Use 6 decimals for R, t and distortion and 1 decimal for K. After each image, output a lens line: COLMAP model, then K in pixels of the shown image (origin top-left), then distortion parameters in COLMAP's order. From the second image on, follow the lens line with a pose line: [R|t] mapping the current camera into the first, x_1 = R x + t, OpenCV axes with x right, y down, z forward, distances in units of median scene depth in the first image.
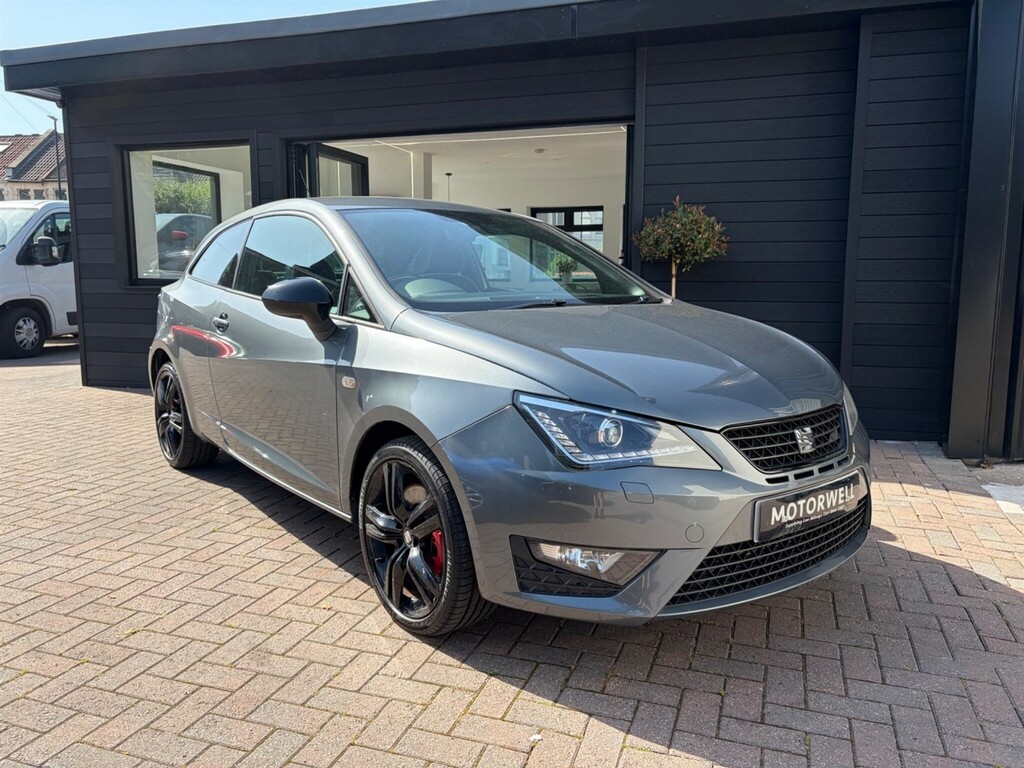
lens RADIAL K [[772.7, 0, 513.3], [0, 772.7, 367.8], [0, 0, 1]] dist [0.053360, -0.051200]
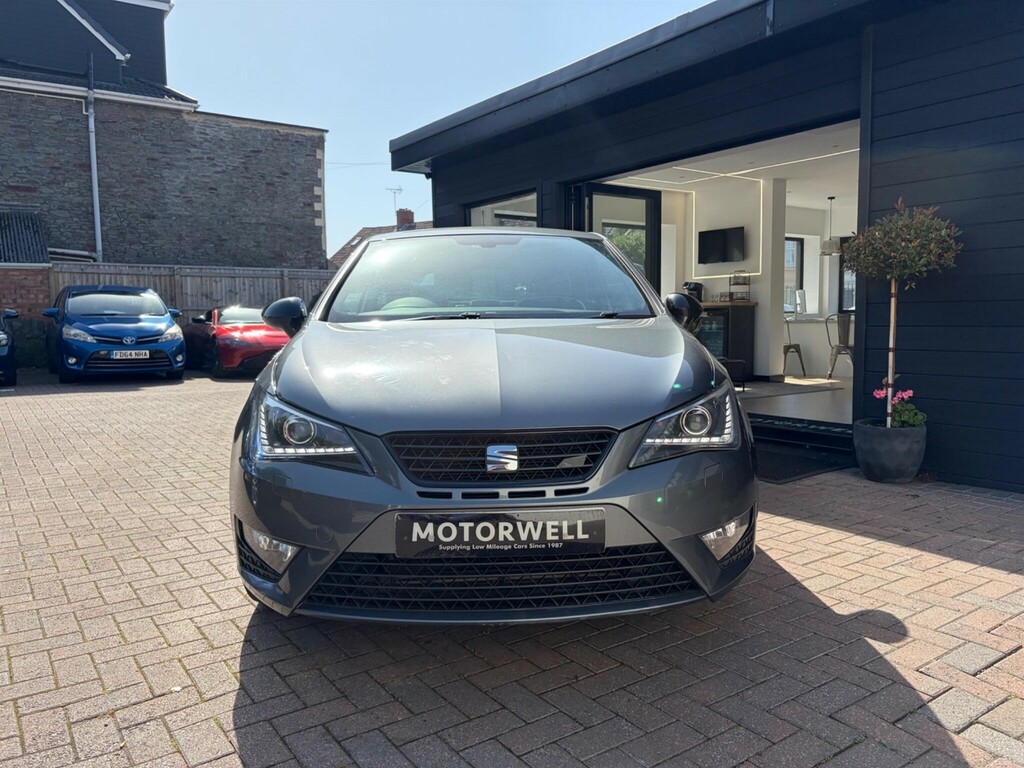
lens RADIAL K [[766.2, 0, 507.4], [0, 766.2, 382.5], [0, 0, 1]] dist [0.052459, -0.050028]
pose [[0.812495, 0.039279, -0.581644, 0.699215], [-0.059324, 0.998119, -0.015465, 0.015670], [0.579942, 0.047071, 0.813297, 0.232187]]
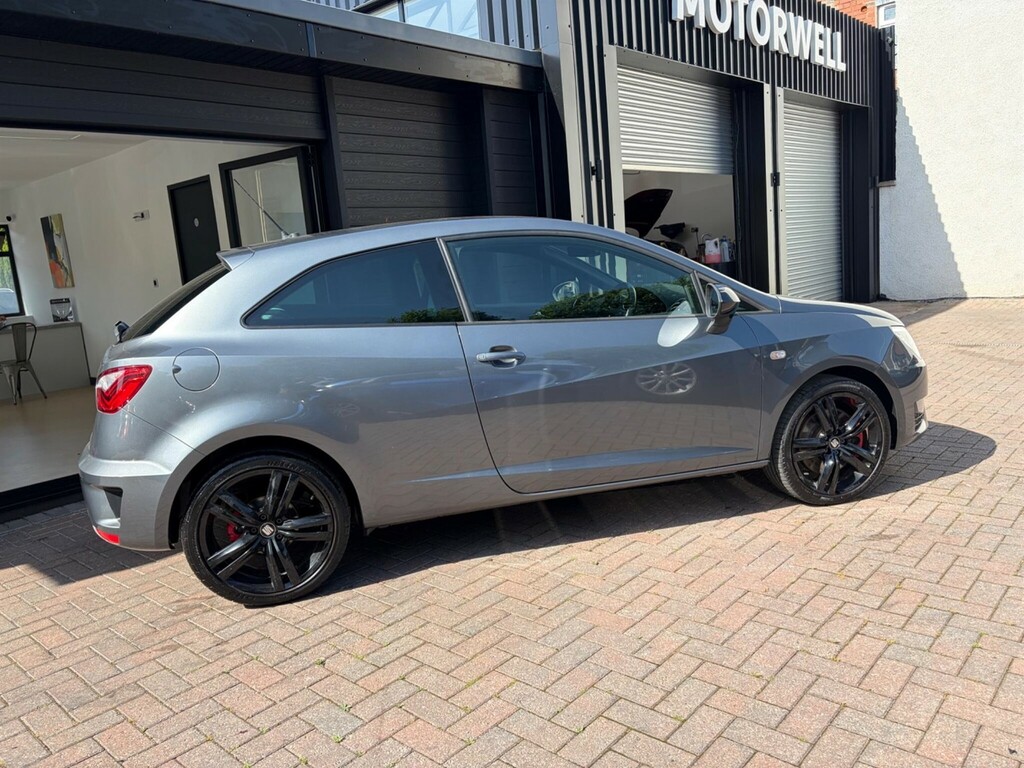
lens RADIAL K [[766.2, 0, 507.4], [0, 766.2, 382.5], [0, 0, 1]] dist [0.052459, -0.050028]
pose [[0.394141, -0.178053, 0.901637, -1.474445], [0.193679, 0.975114, 0.107898, -0.153481], [-0.898410, 0.132101, 0.418818, 0.804967]]
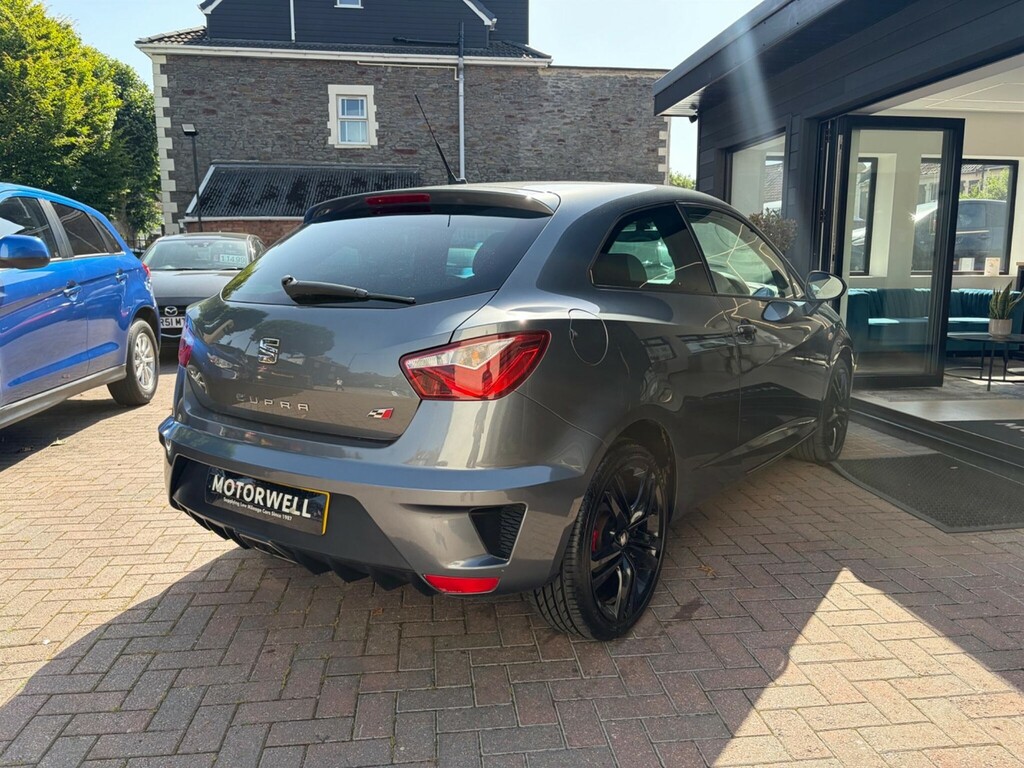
lens RADIAL K [[772.7, 0, 513.3], [0, 772.7, 367.8], [0, 0, 1]] dist [0.053360, -0.051200]
pose [[0.440737, 0.121860, -0.889326, 0.956099], [-0.111181, 0.990524, 0.080627, -0.099666], [0.890725, 0.063341, 0.450109, 0.721533]]
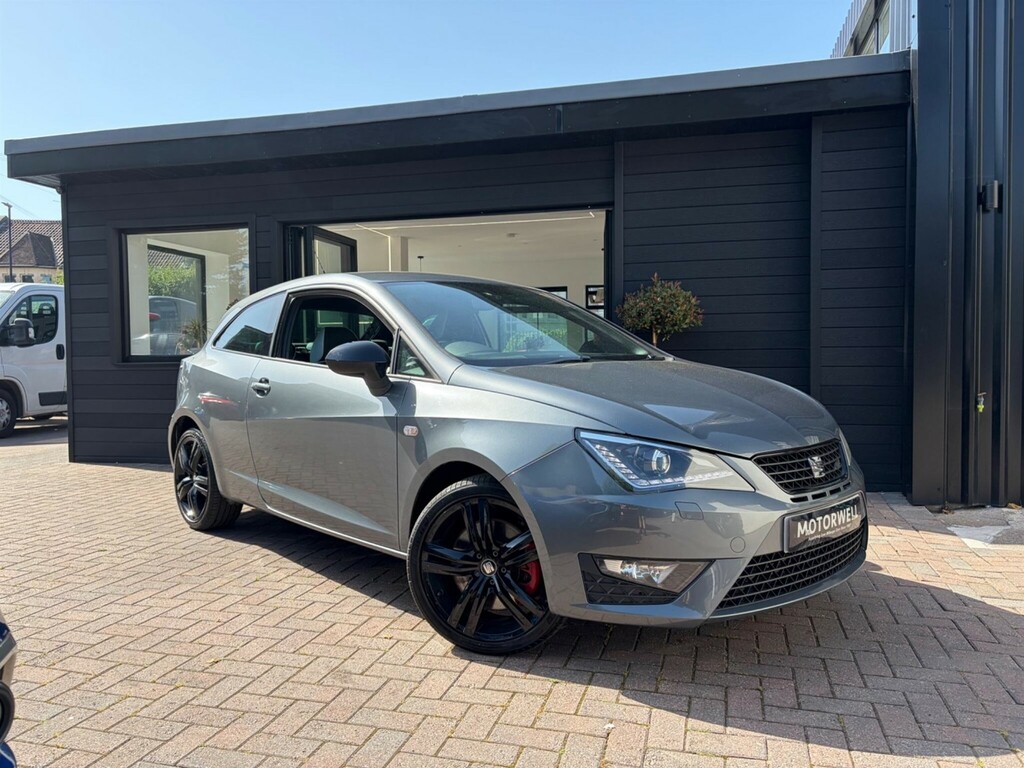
lens RADIAL K [[766.2, 0, 507.4], [0, 766.2, 382.5], [0, 0, 1]] dist [0.052459, -0.050028]
pose [[0.998370, -0.011235, 0.055961, -0.119272], [0.015943, 0.996304, -0.084400, 0.042152], [-0.054806, 0.085155, 0.994859, -0.111835]]
